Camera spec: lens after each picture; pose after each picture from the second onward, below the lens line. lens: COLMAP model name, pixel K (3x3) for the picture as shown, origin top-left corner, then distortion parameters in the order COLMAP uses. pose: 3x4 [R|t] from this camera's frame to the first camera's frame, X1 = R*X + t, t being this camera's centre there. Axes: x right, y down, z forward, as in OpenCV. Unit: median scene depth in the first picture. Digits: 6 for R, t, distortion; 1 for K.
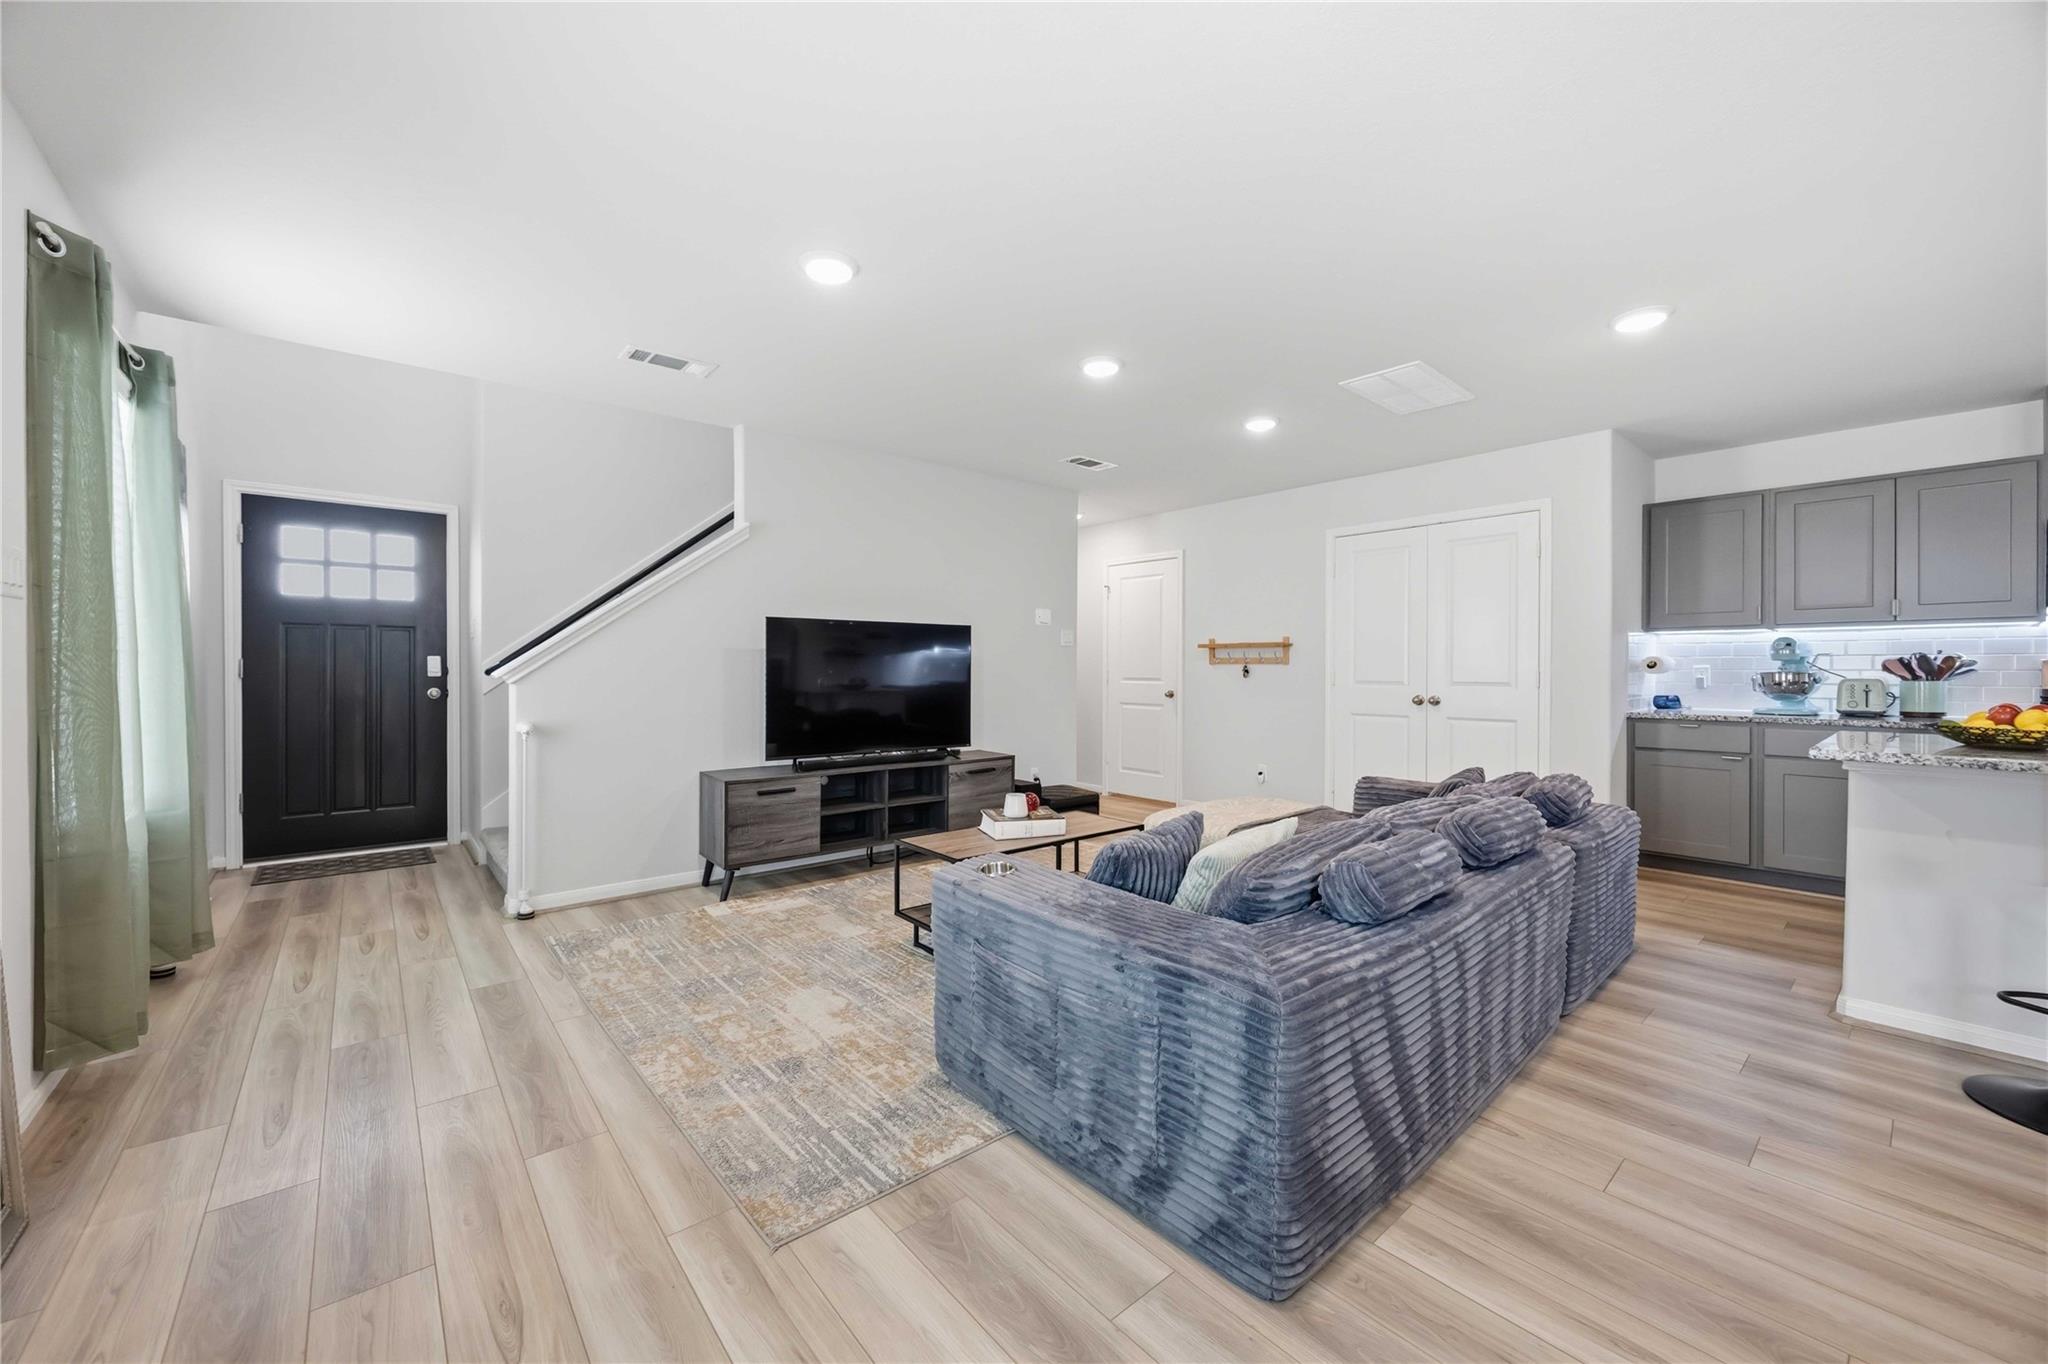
lens RADIAL K [[779.6, 0, 1014.9], [0, 779.6, 671.2], [0, 0, 1]] dist [-0.001543, -0.000263]
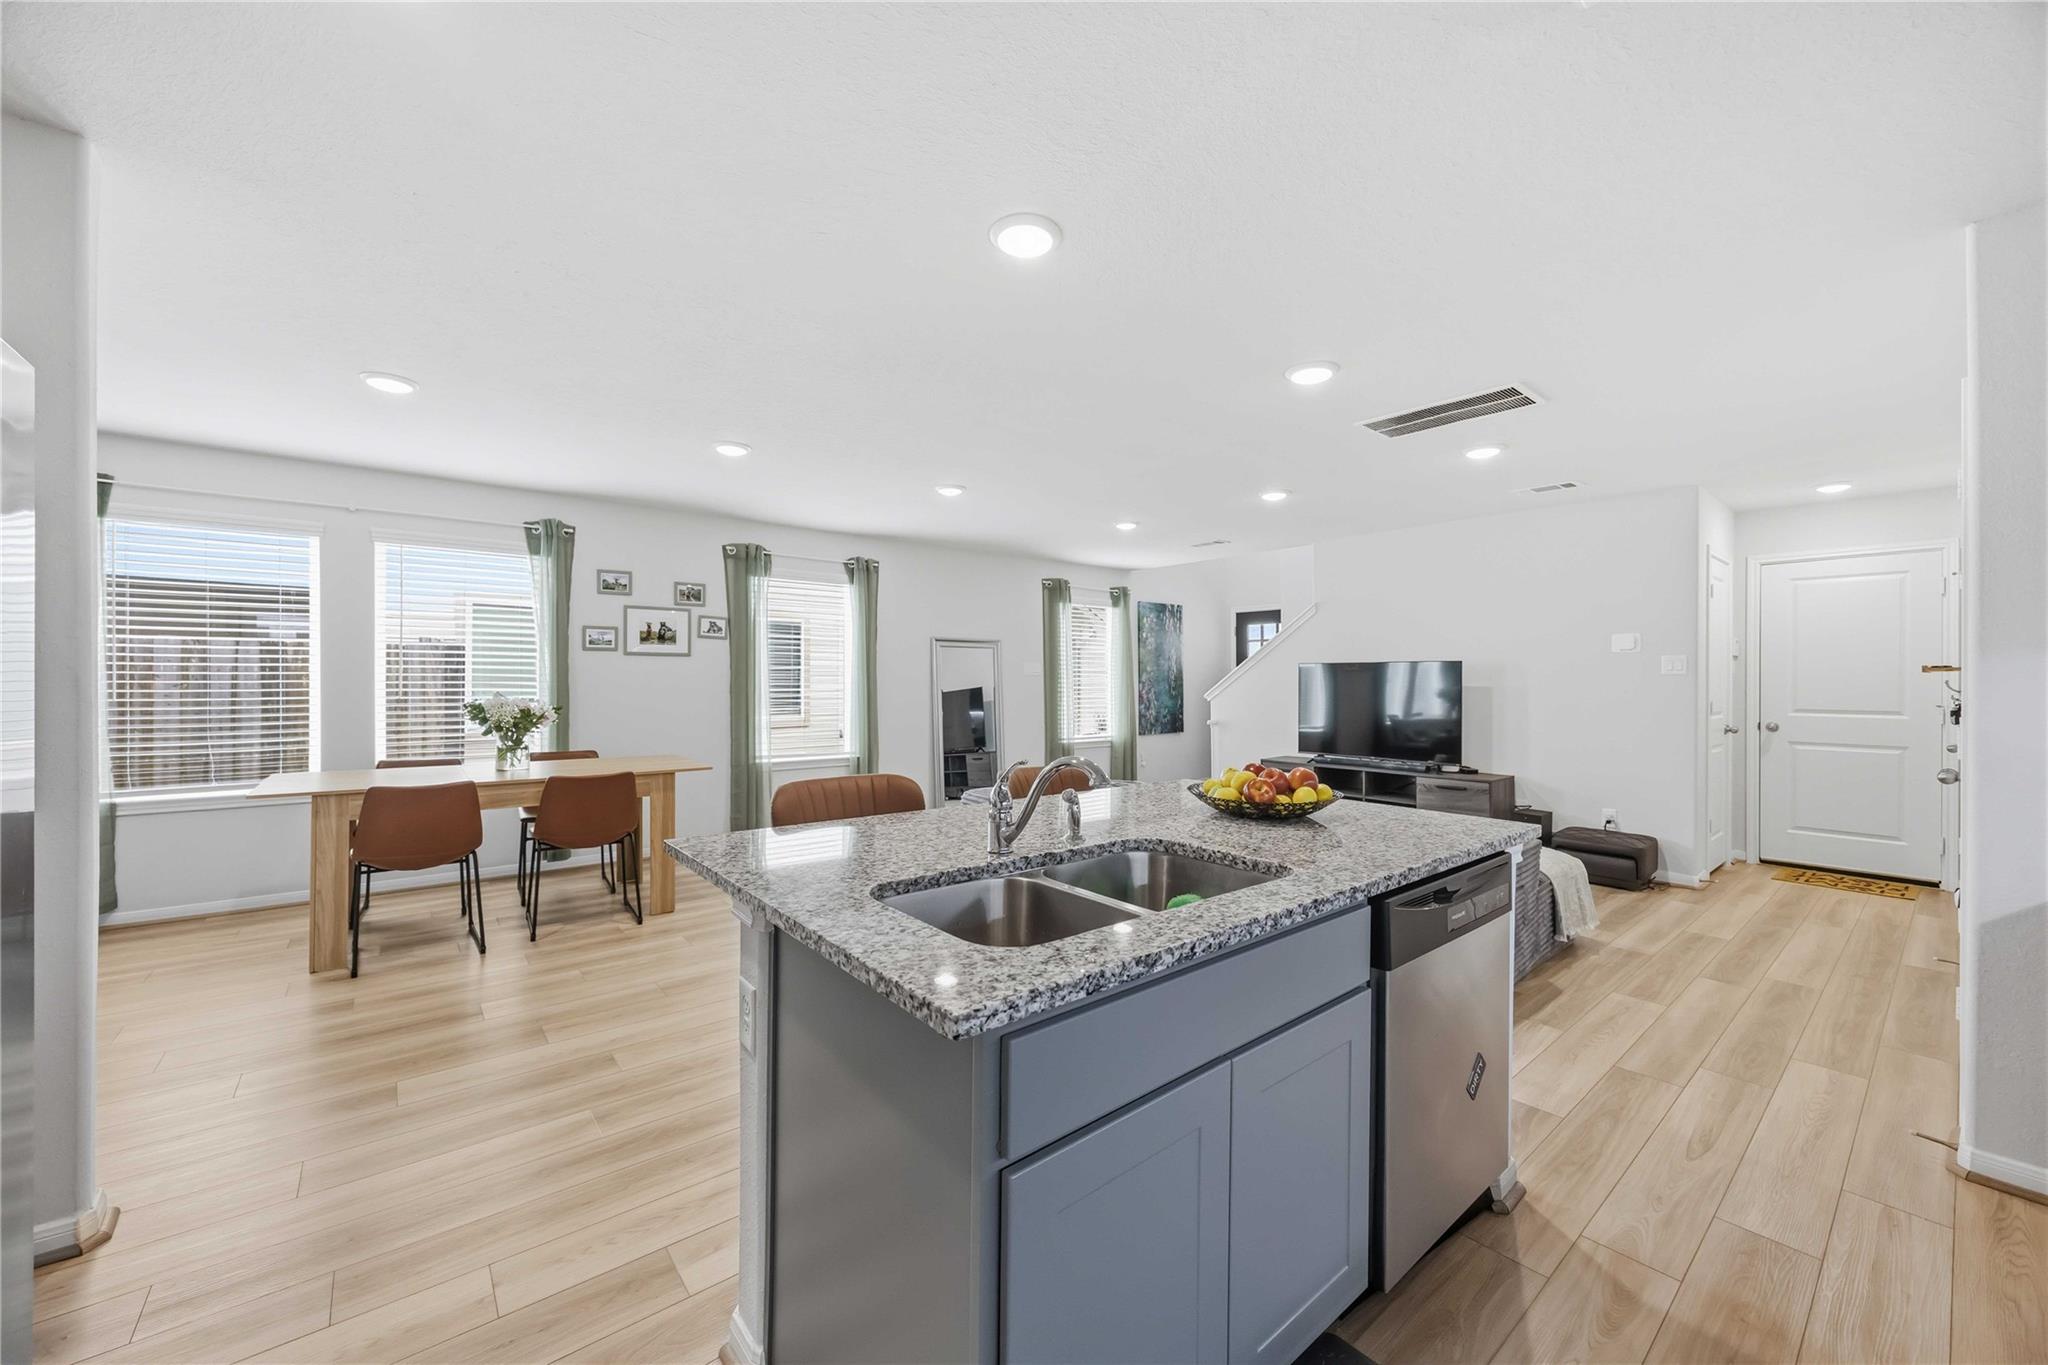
lens RADIAL K [[779.6, 0, 1020.5], [0, 779.6, 679.8], [0, 0, 1]] dist [-0.001543, -0.000263]
pose [[-0.011993, -0.004044, -0.999920, 1.238351], [-0.004534, 0.999982, -0.003990, -0.026353], [0.999918, 0.004486, -0.012011, 0.424411]]
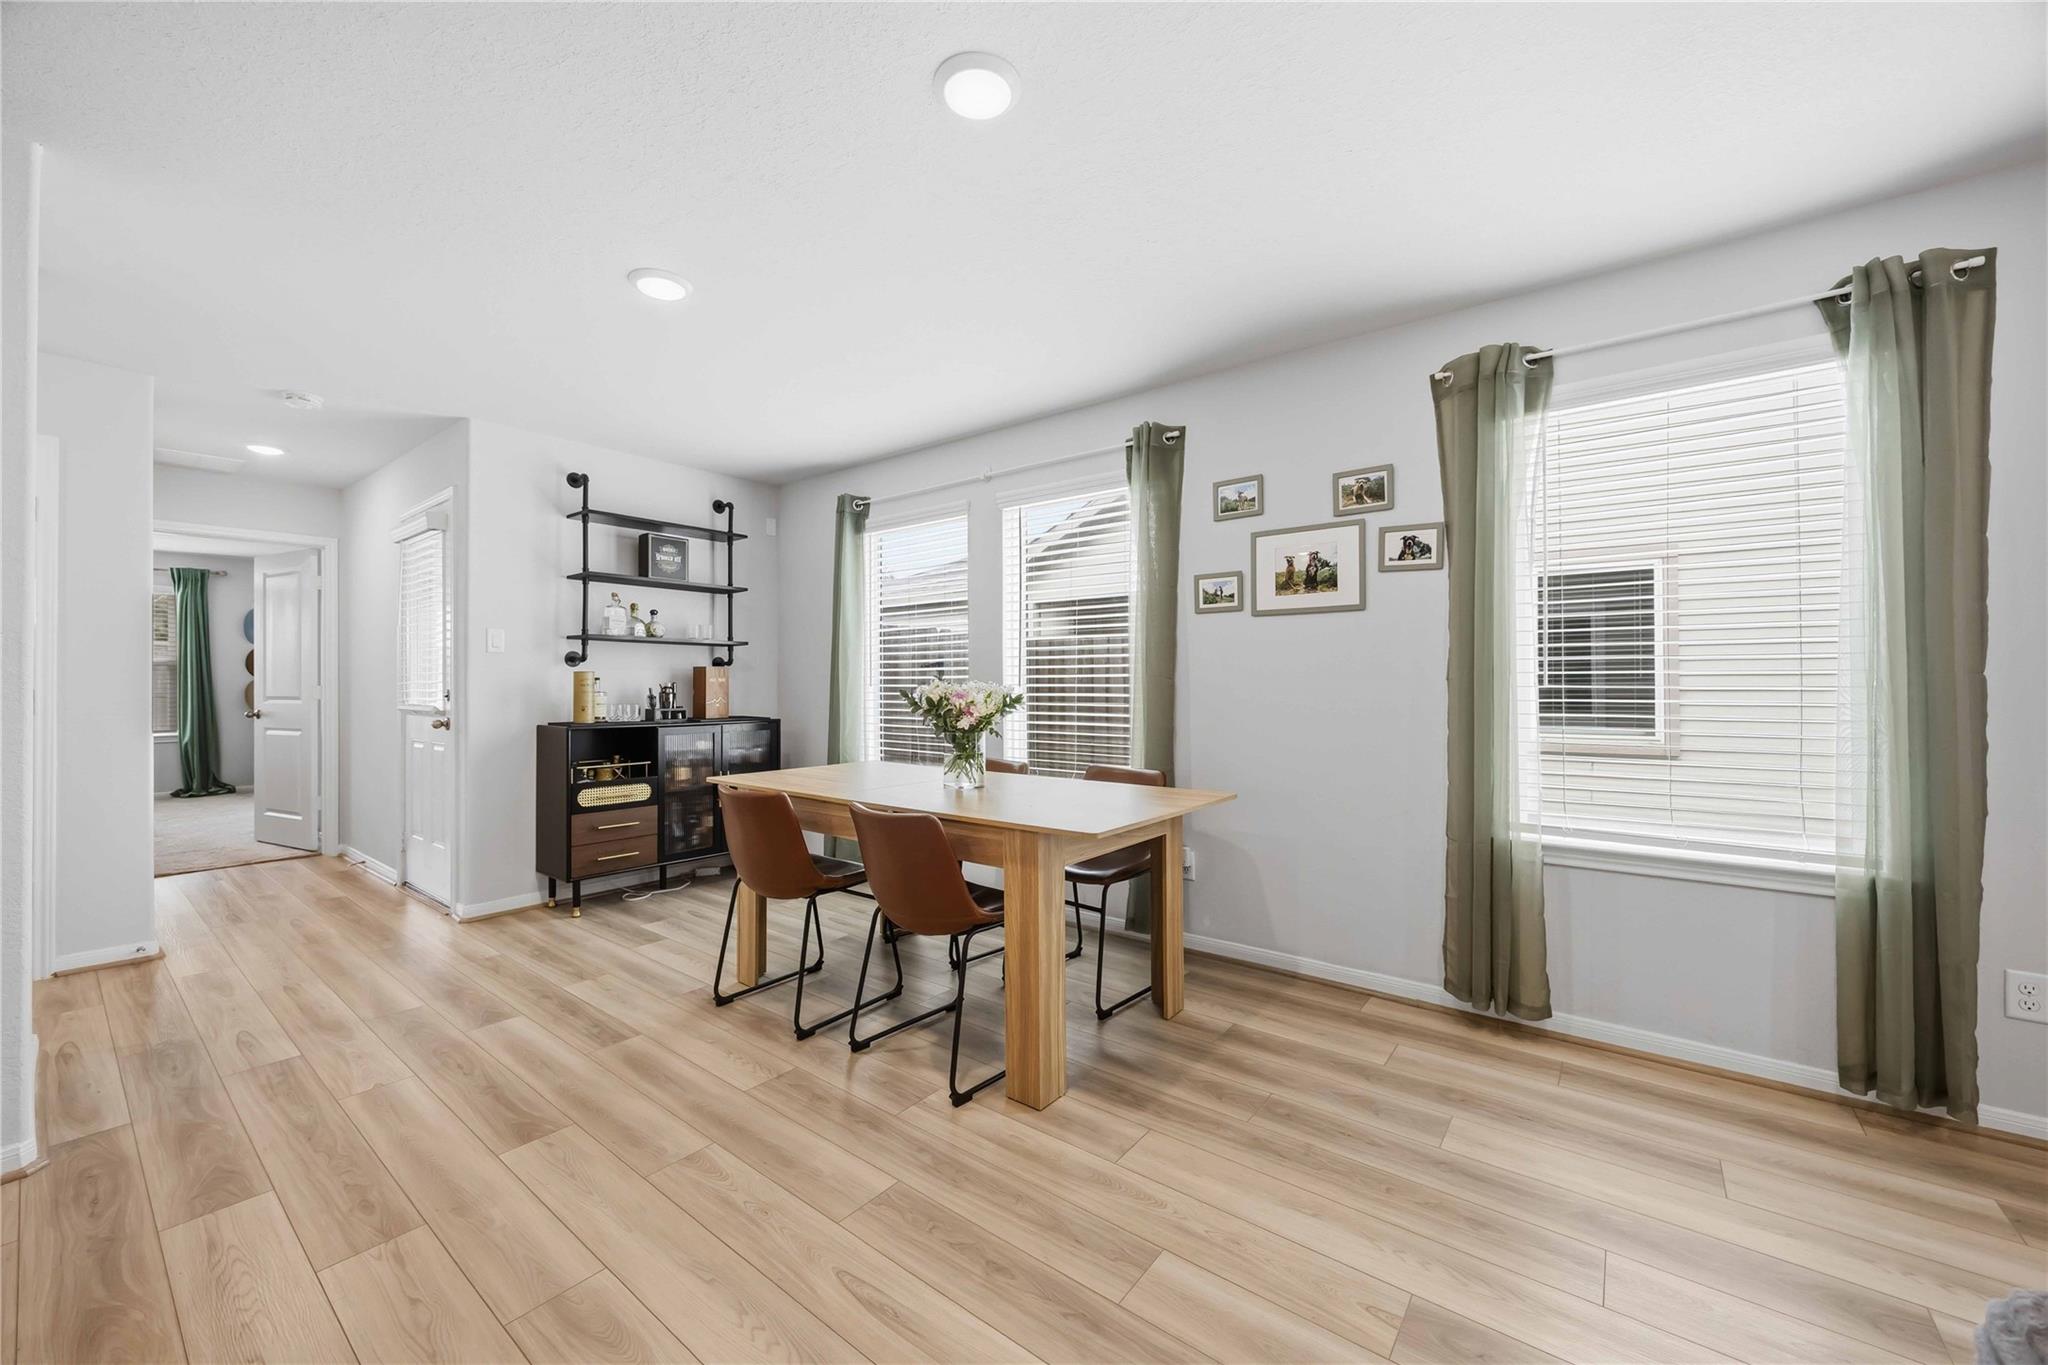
lens RADIAL K [[779.6, 0, 1023.1], [0, 779.6, 676.4], [0, 0, 1]] dist [-0.001543, -0.000263]
pose [[-0.978583, -0.000832, -0.205851, 0.366657], [0.000760, 0.999970, -0.007656, -0.005572], [0.205852, -0.007648, -0.978553, 0.457621]]
